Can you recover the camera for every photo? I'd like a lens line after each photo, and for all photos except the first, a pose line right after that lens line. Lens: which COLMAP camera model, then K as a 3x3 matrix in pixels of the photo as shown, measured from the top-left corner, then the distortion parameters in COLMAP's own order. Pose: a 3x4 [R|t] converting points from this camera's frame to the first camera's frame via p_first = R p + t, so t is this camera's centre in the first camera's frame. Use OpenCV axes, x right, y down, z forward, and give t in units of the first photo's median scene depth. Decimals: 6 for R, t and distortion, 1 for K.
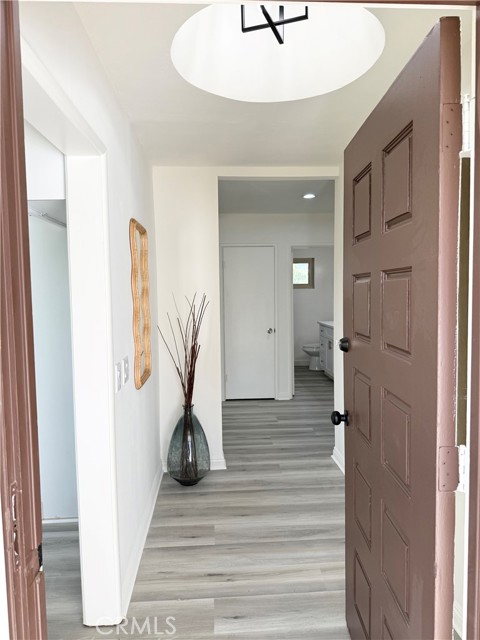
lens RADIAL K [[448.1, 0, 240.7], [0, 448.1, 319.8], [0, 0, 1]] dist [-0.001775, -0.000694]
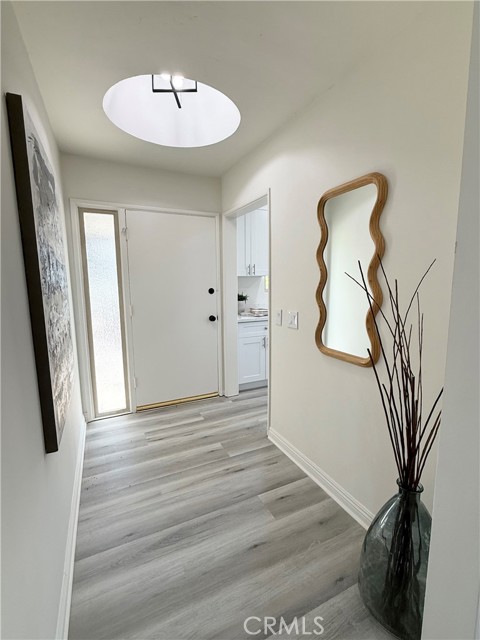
lens RADIAL K [[299.8, 0, 244.2], [0, 299.8, 321.2], [0, 0, 1]] dist [-0.001164, 0.000077]
pose [[-0.925625, 0.079729, -0.369948, 0.211731], [-0.003143, 0.975902, 0.218185, -0.079080], [0.378428, 0.203120, -0.903069, 1.566928]]
